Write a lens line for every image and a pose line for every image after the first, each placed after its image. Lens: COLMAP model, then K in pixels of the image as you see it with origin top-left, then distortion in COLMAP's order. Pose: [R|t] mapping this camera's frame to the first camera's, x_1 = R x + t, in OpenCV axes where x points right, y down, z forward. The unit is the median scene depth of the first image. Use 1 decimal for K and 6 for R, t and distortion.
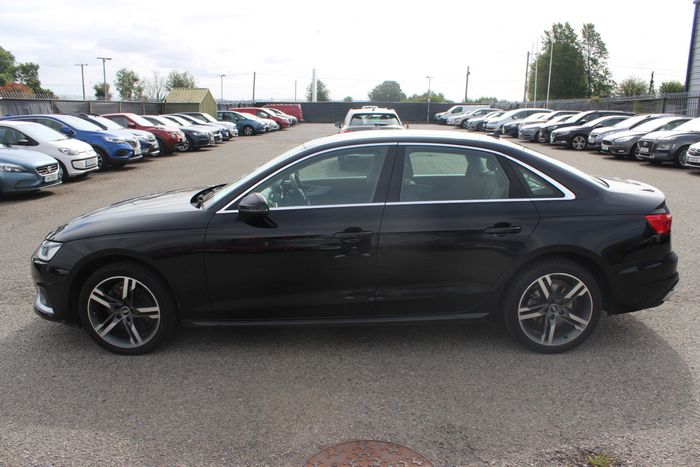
lens RADIAL K [[571.0, 0, 357.2], [0, 571.0, 235.0], [0, 0, 1]] dist [-0.173456, 0.147431]
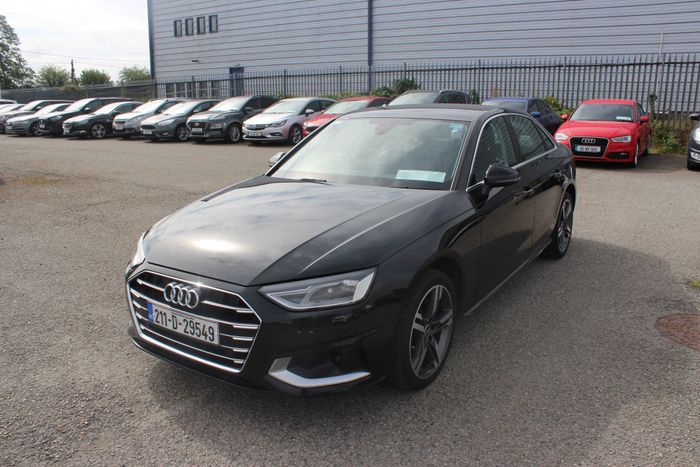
lens RADIAL K [[571.0, 0, 357.2], [0, 571.0, 235.0], [0, 0, 1]] dist [-0.173456, 0.147431]
pose [[0.544446, -0.200173, 0.814561, -0.186891], [0.184895, 0.975861, 0.116229, -0.018294], [-0.818164, 0.087327, 0.568314, 0.103545]]
